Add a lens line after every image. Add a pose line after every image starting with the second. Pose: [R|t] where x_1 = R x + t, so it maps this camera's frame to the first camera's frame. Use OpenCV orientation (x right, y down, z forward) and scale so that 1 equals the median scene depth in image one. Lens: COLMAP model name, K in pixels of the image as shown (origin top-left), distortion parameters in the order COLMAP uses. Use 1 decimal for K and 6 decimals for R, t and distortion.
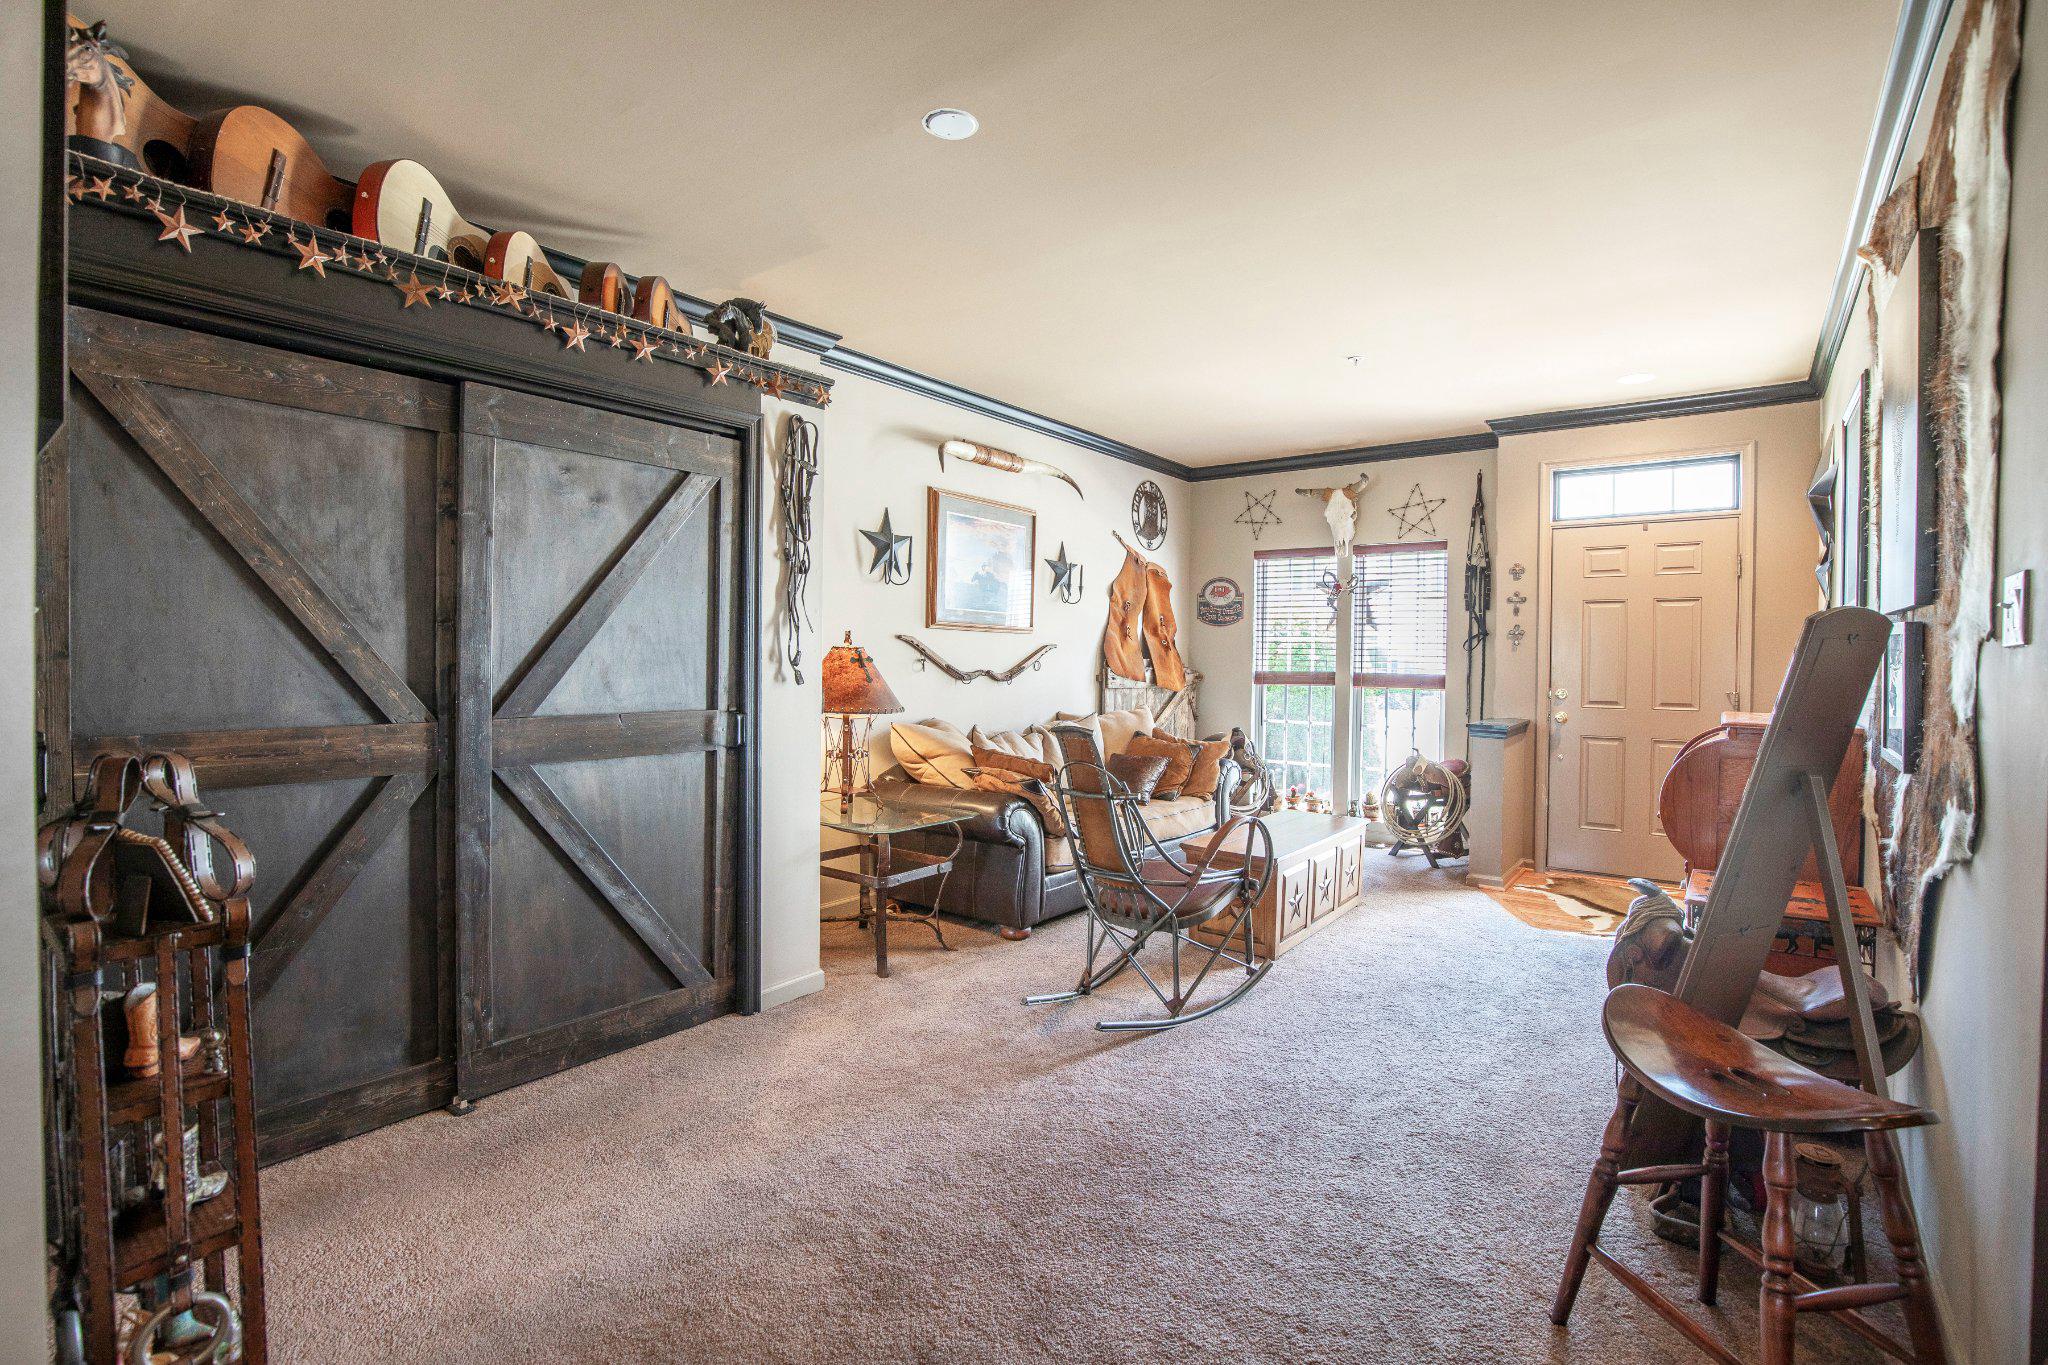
lens RADIAL K [[955.2, 0, 1011.4], [0, 955.2, 675.5], [0, 0, 1]] dist [-0.032349, 0.006286]
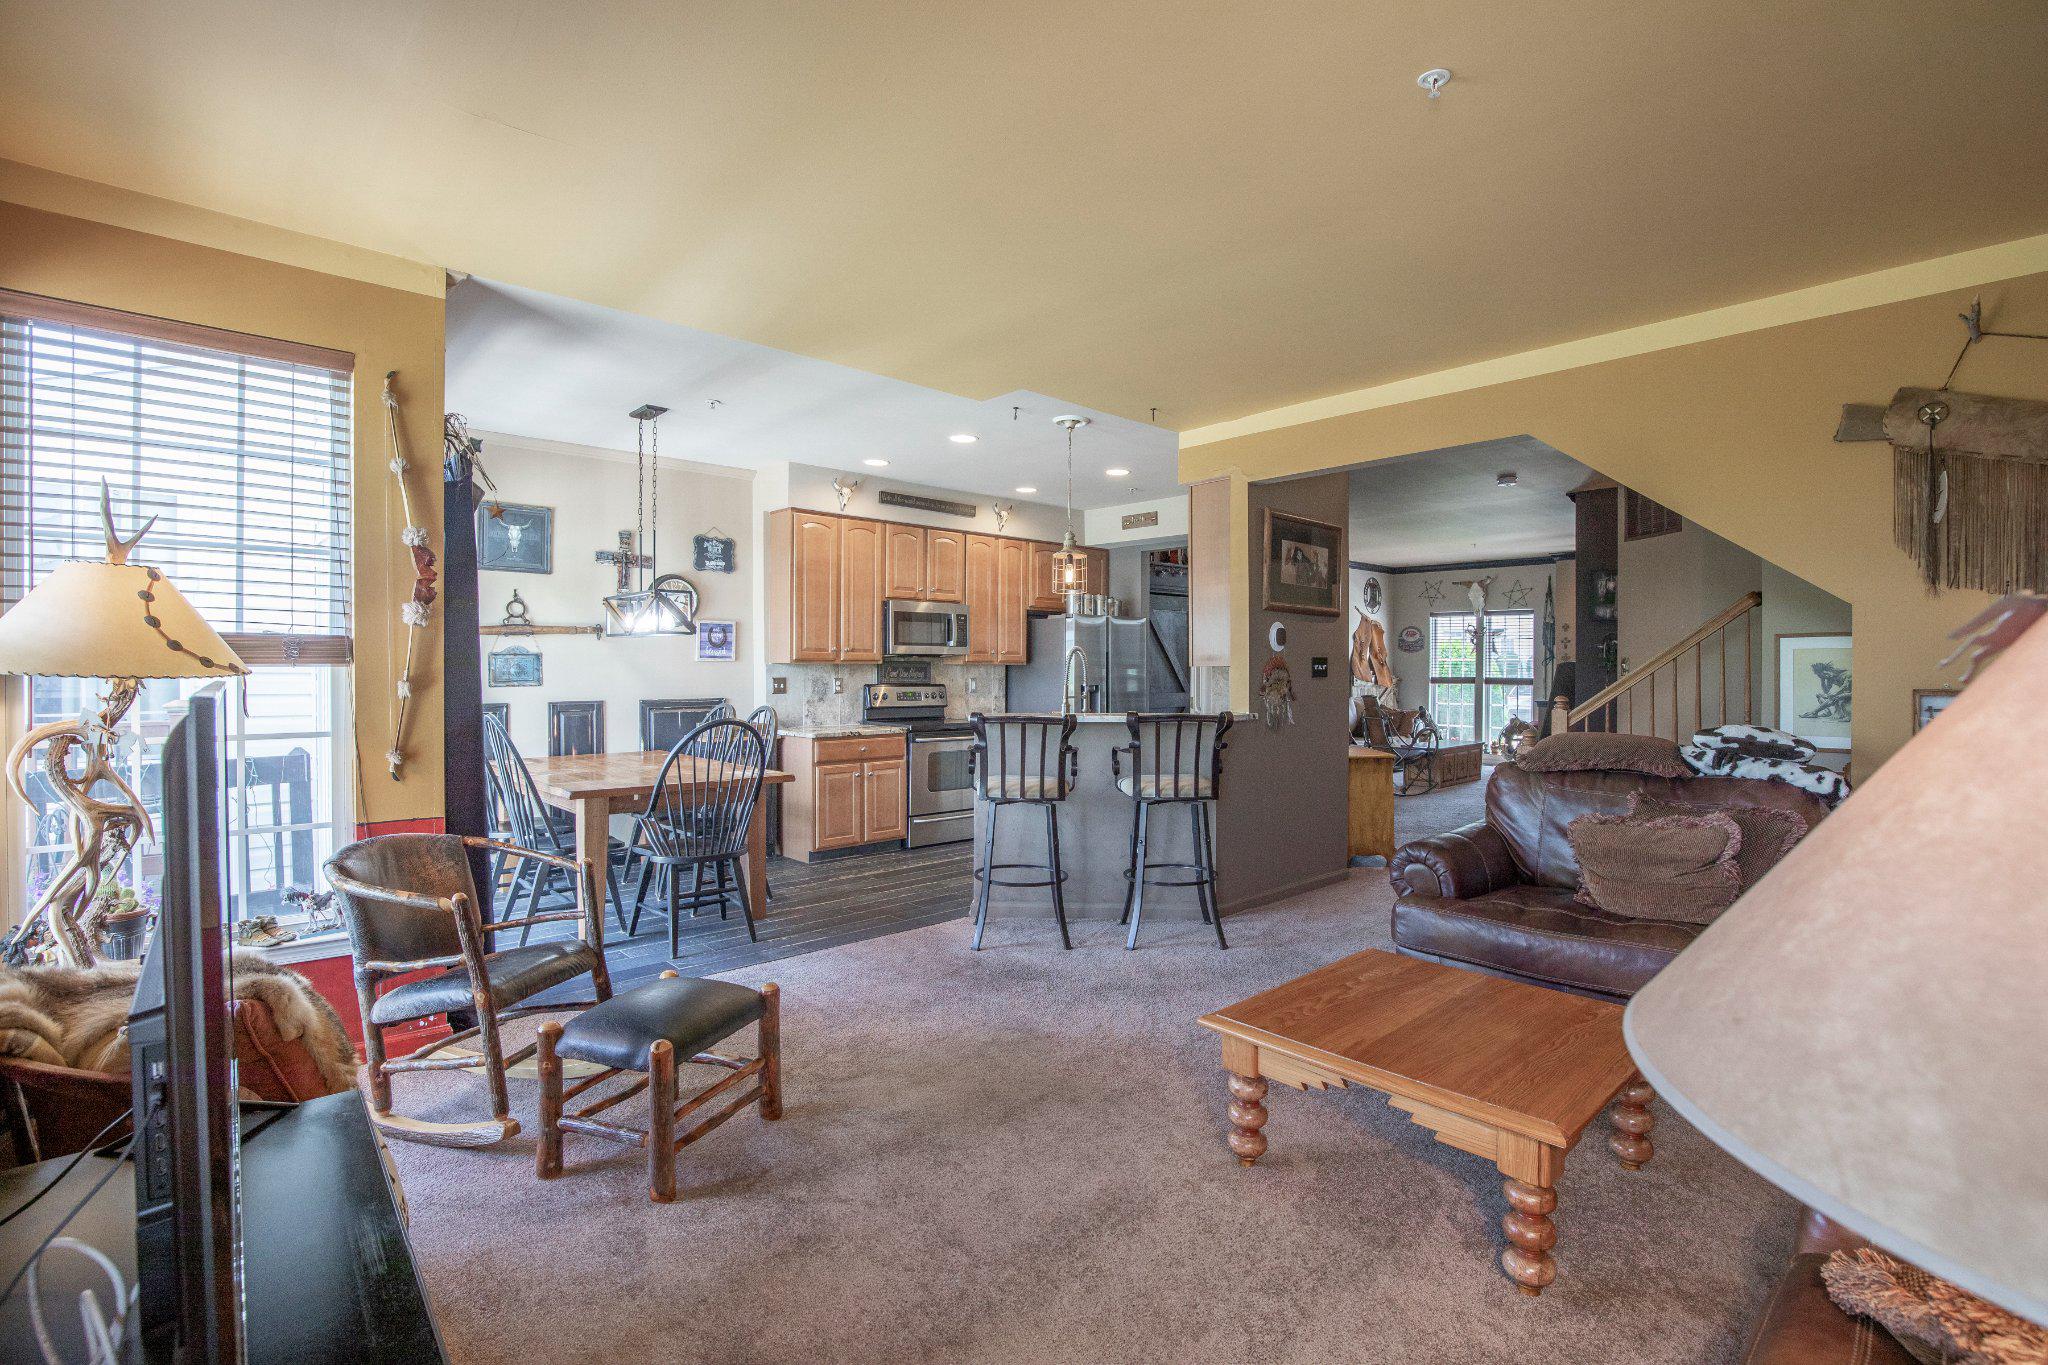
lens RADIAL K [[955.2, 0, 1011.8], [0, 955.2, 685.7], [0, 0, 1]] dist [-0.032349, 0.006286]
pose [[0.988130, -0.006324, -0.153490, -0.285834], [0.007196, 0.999961, 0.005124, -0.002512], [0.153451, -0.006167, 0.988137, -1.023644]]
